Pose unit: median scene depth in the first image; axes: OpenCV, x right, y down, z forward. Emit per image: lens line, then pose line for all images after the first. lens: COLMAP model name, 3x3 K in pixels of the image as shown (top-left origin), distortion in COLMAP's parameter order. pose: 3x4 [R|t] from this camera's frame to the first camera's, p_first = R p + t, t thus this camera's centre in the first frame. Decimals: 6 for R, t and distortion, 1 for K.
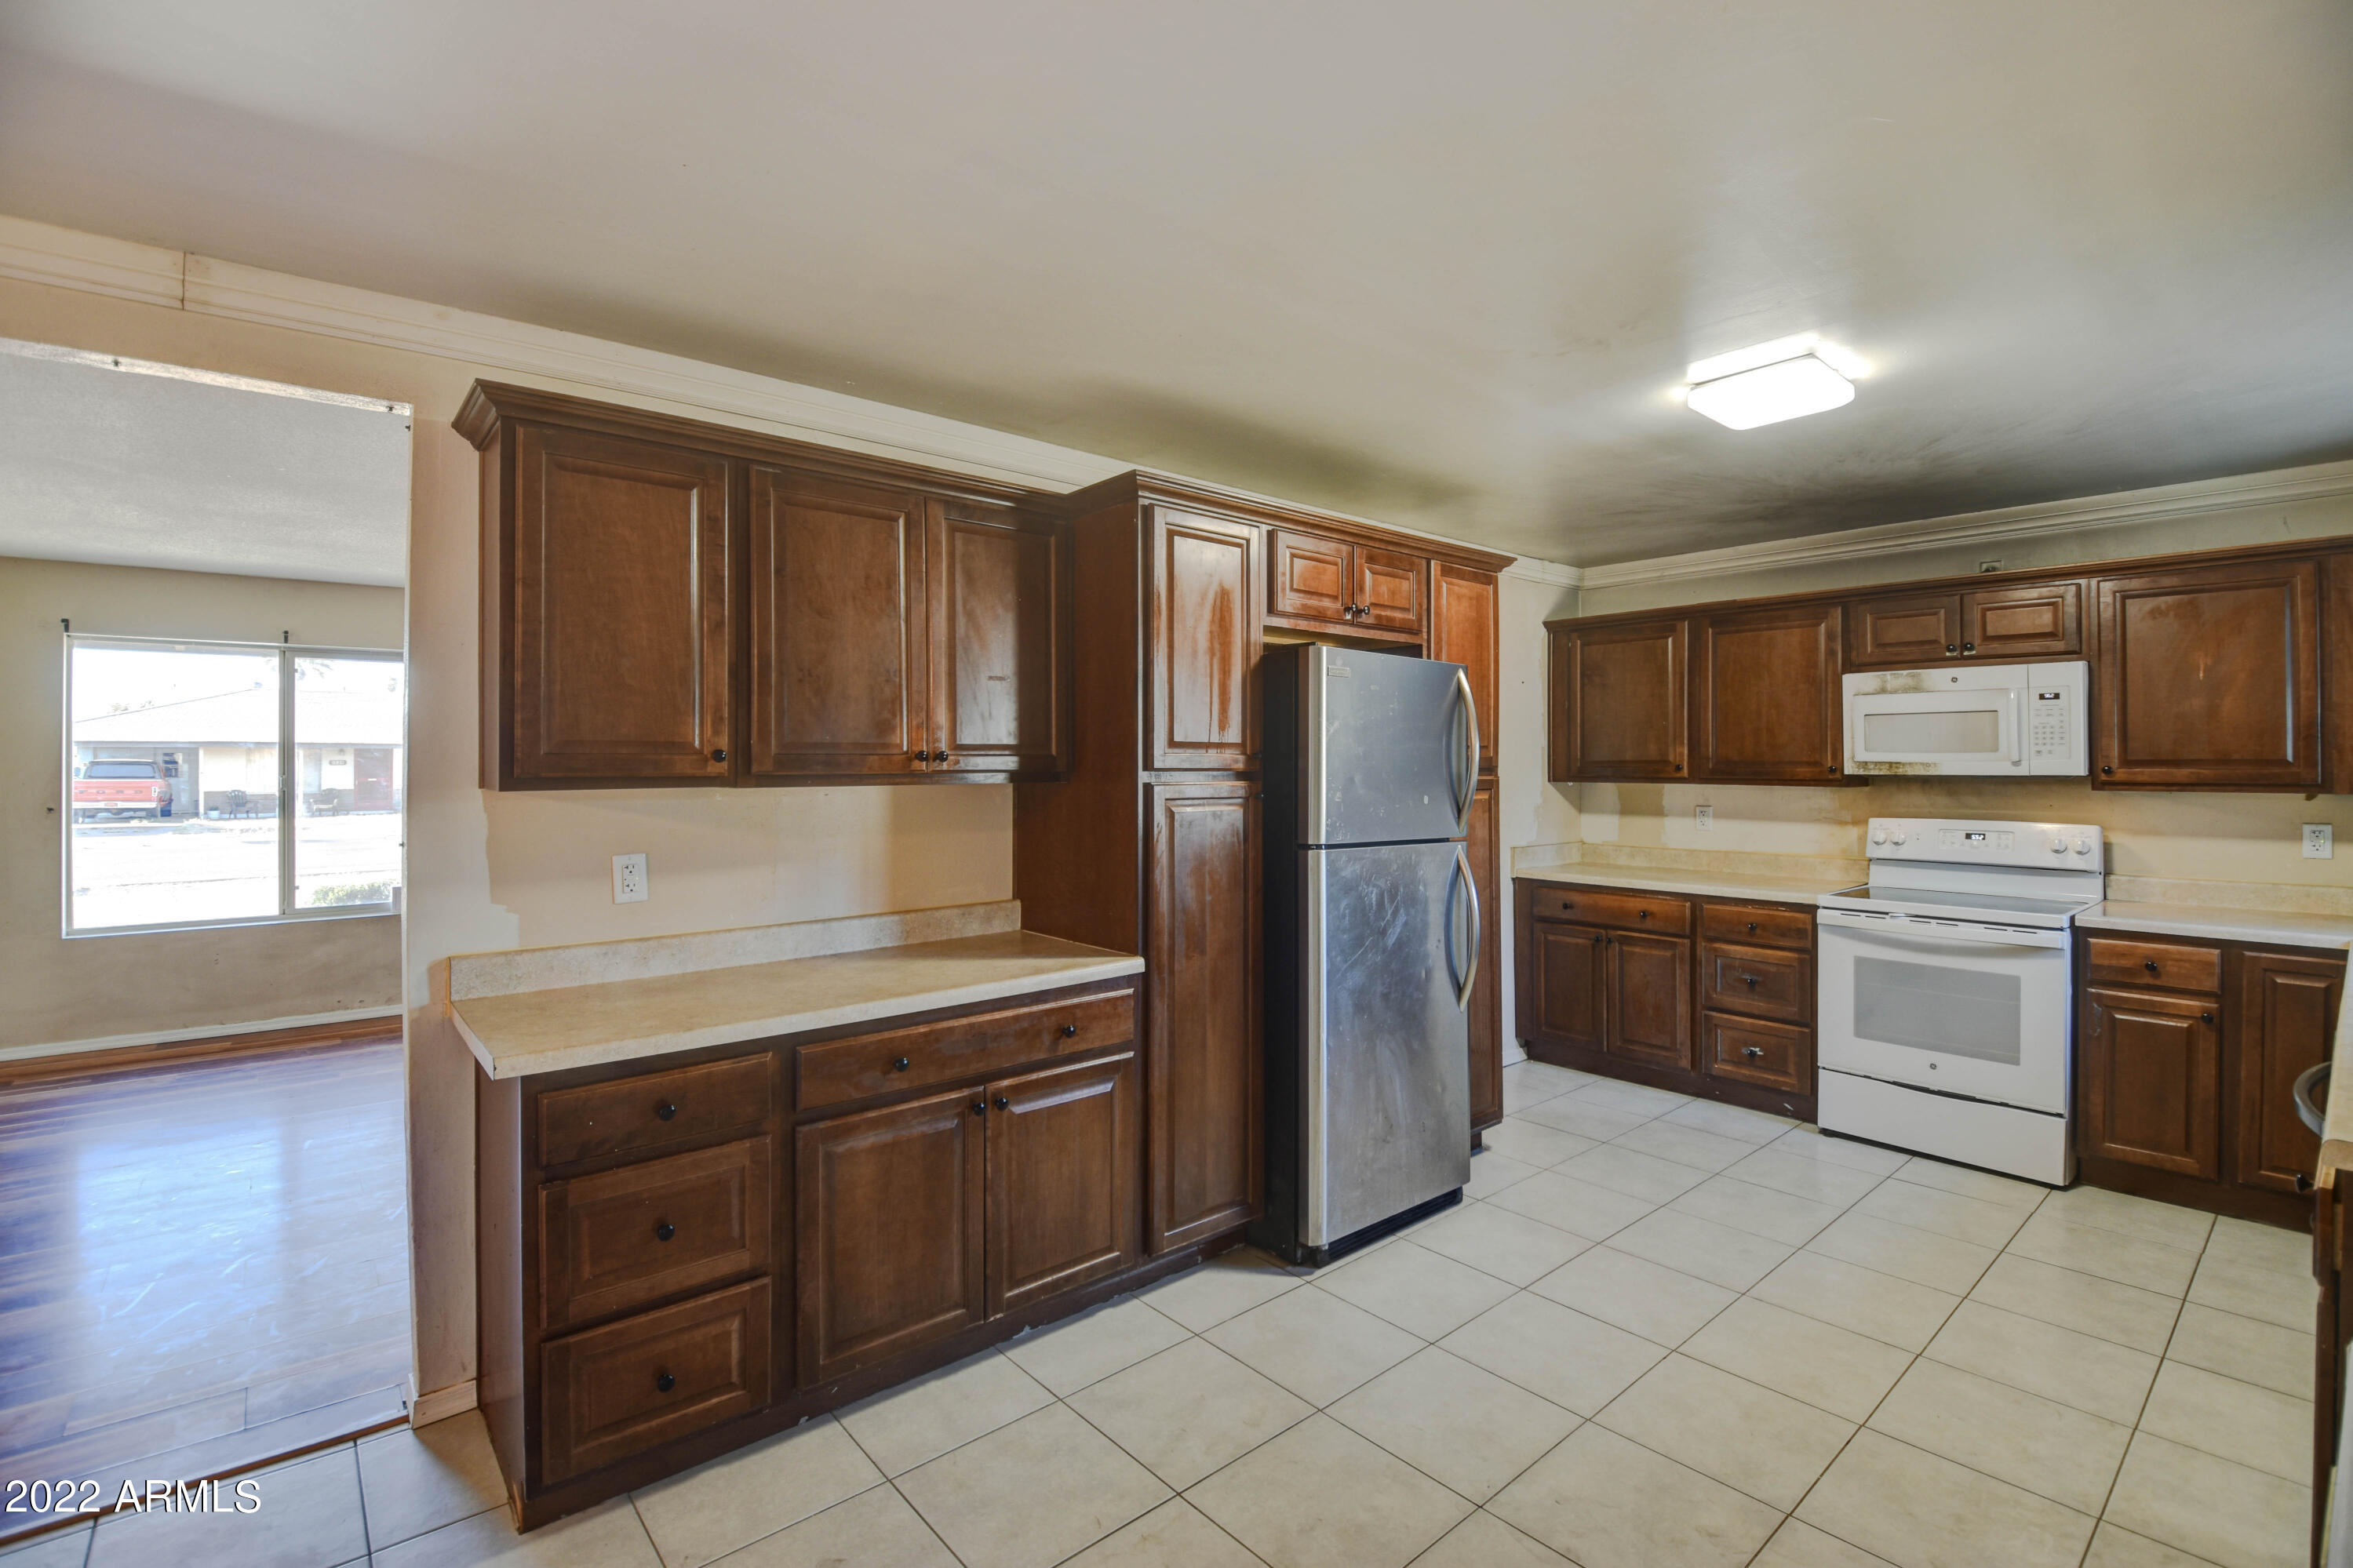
lens RADIAL K [[1077.8, 0, 1169.0], [0, 1077.8, 754.0], [0, 0, 1]] dist [0.000953, -0.017827]
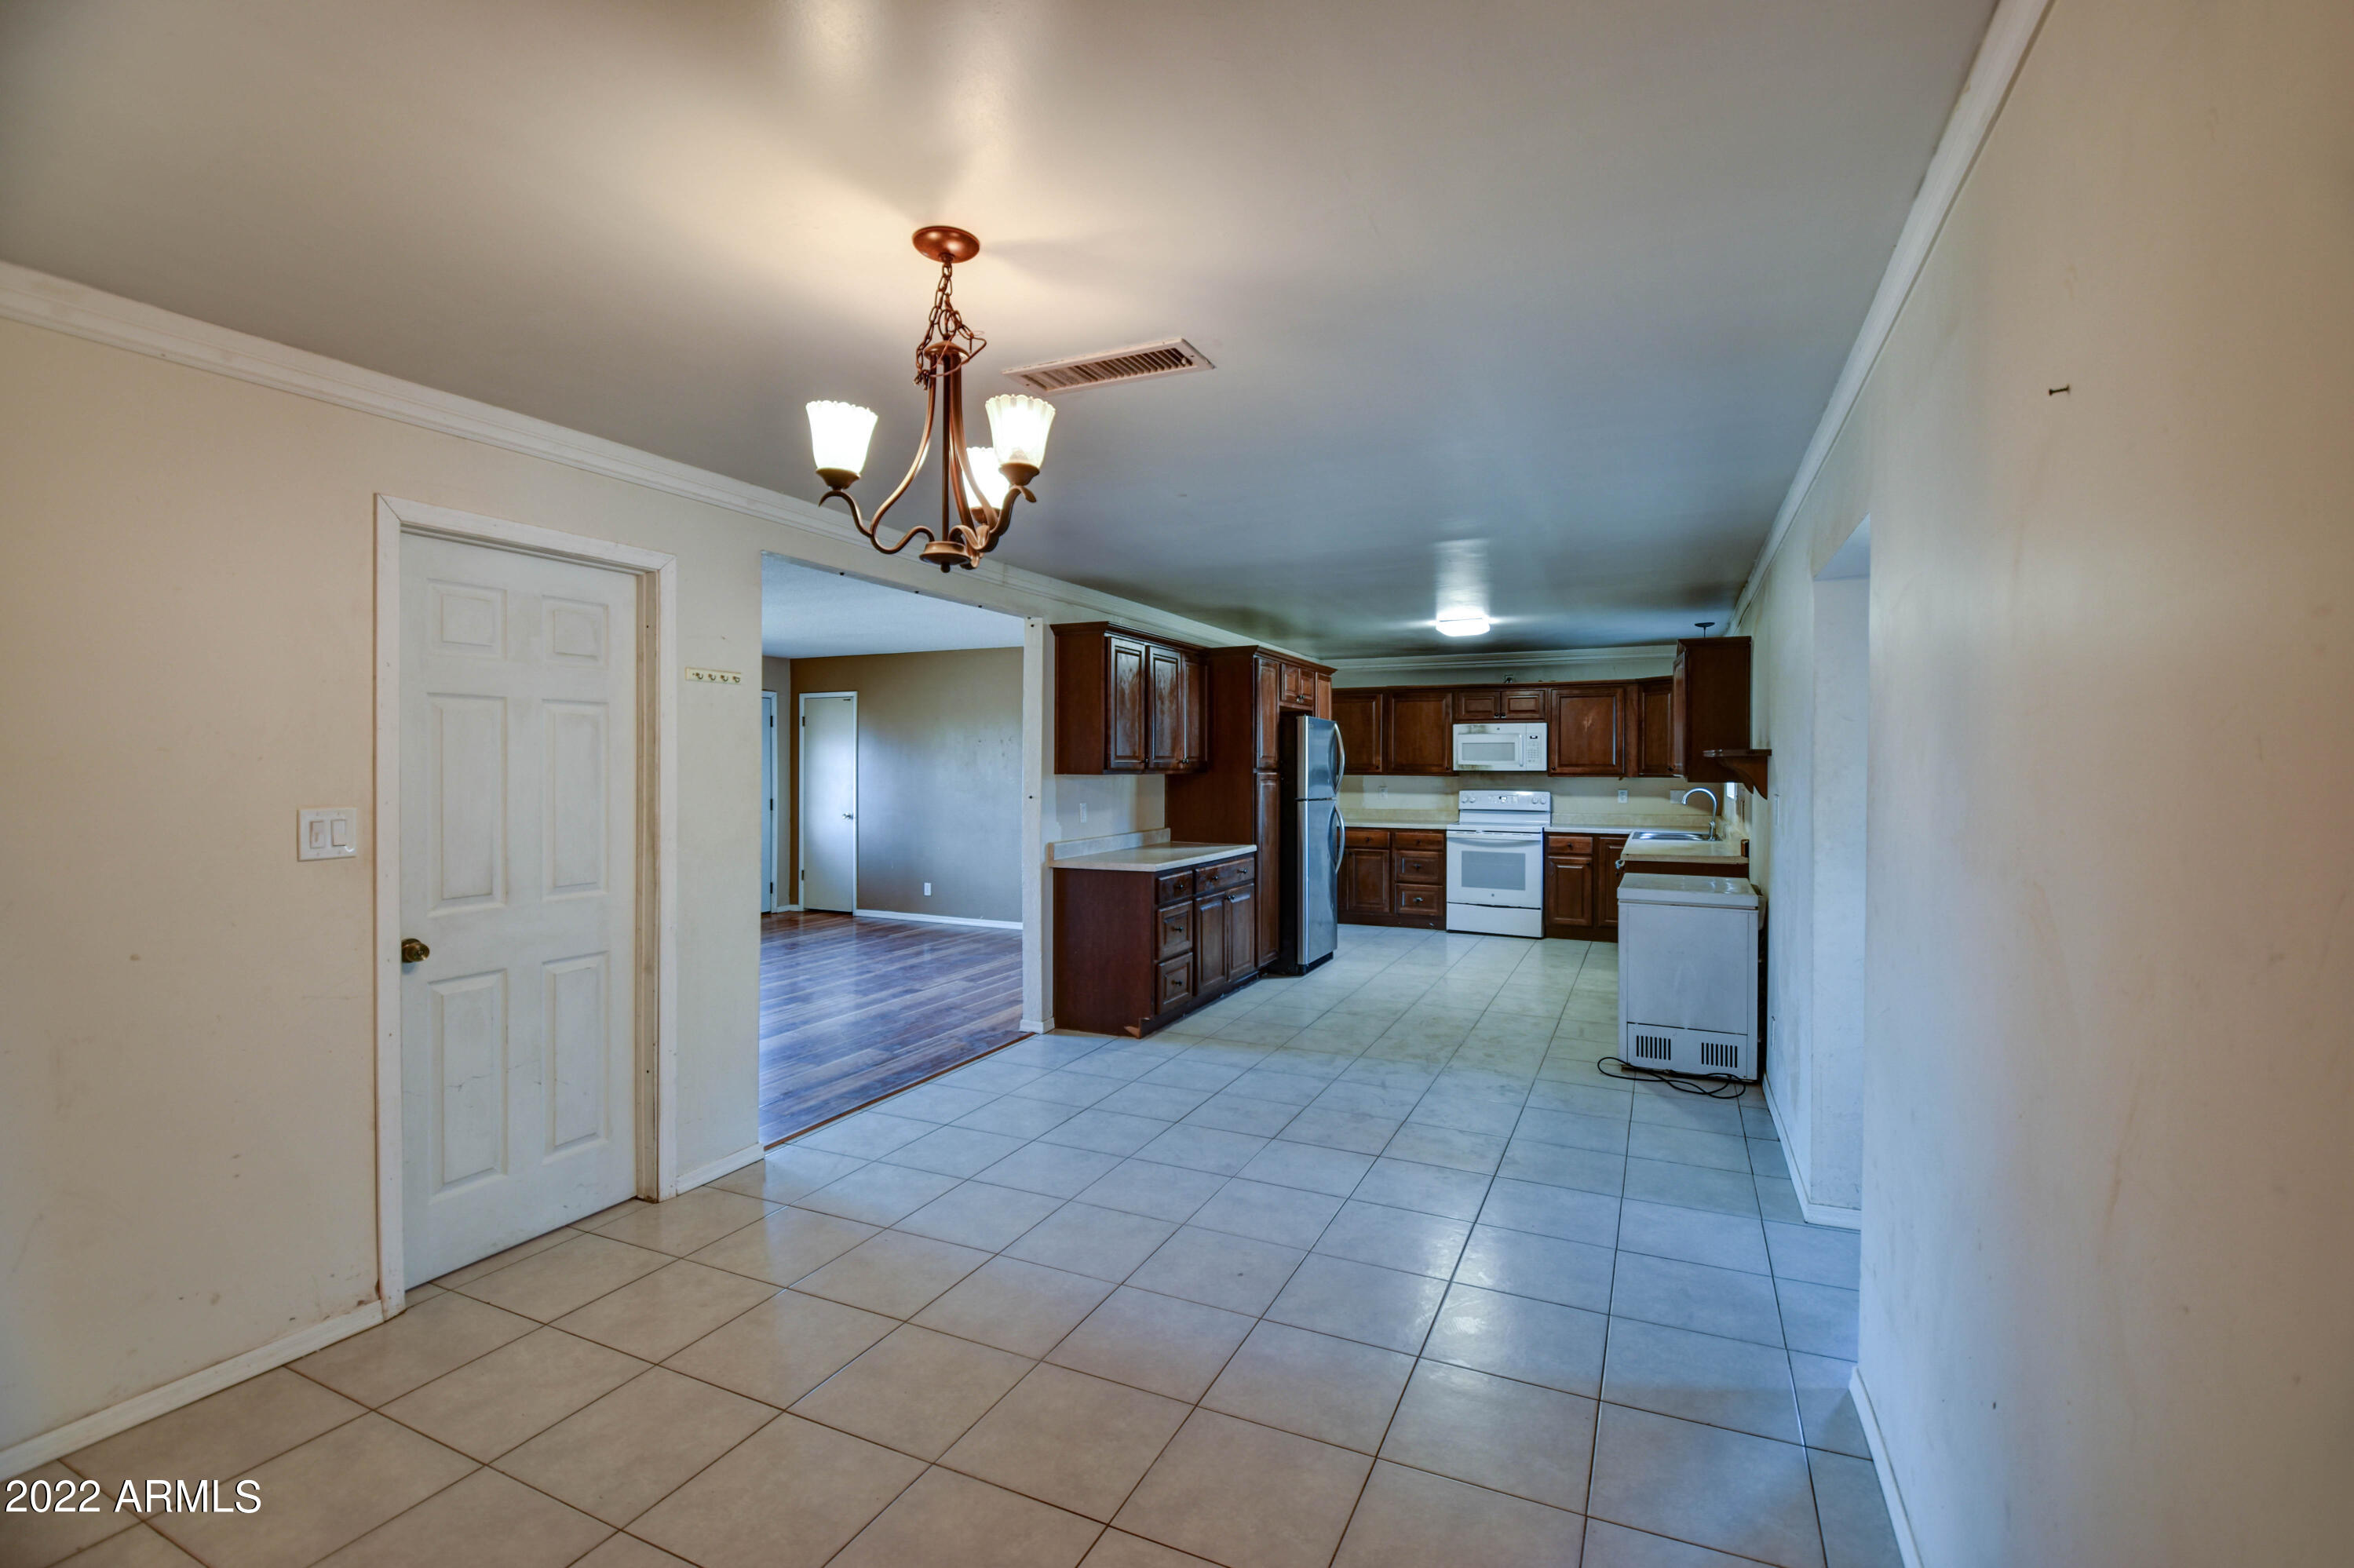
lens RADIAL K [[1107.3, 0, 1161.4], [0, 1107.3, 766.6], [0, 0, 1]] dist [0.043786, -0.025161]
pose [[0.908790, 0.000977, 0.417252, -0.913642], [-0.005123, 0.999948, 0.008817, -0.005878], [-0.417221, -0.010150, 0.908748, -0.858076]]
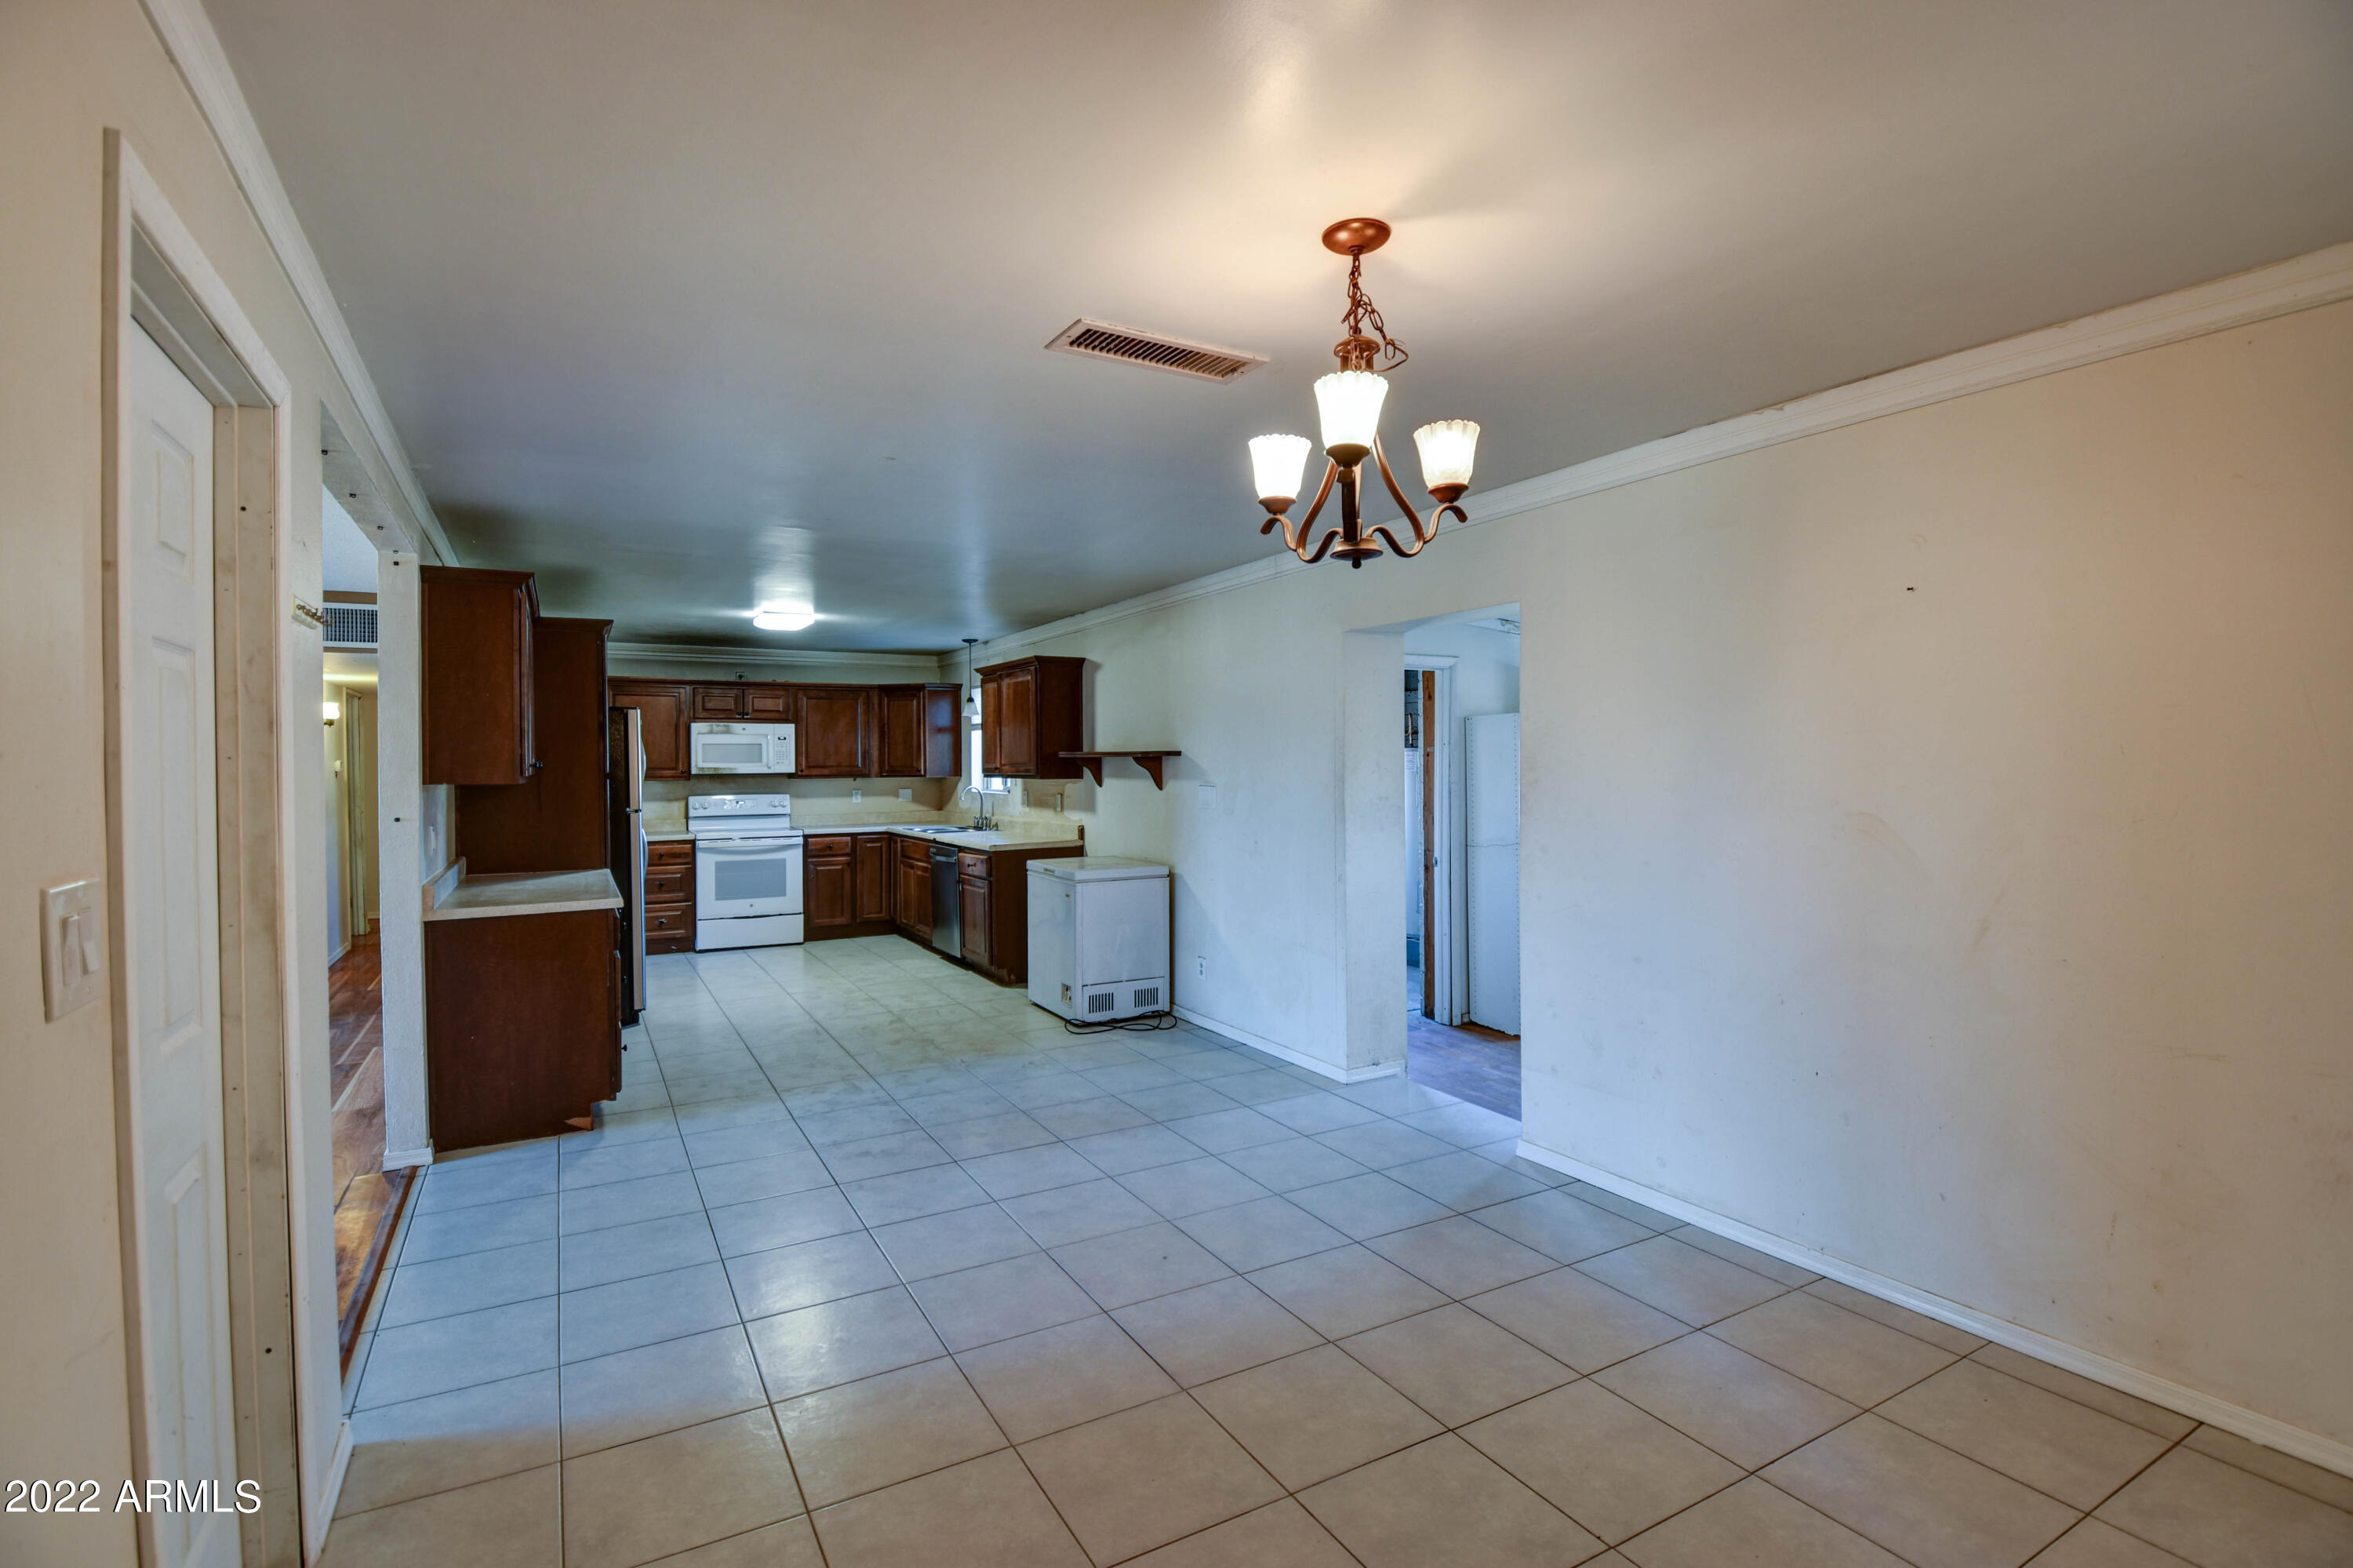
lens RADIAL K [[1116.2, 0, 1230.9], [0, 1116.2, 774.1], [0, 0, 1]] dist [0.059988, -0.026071]
pose [[0.153903, -0.010464, 0.988031, -1.359205], [0.000802, 0.999945, 0.010465, -0.001384], [-0.988086, -0.000818, 0.153903, -0.312616]]
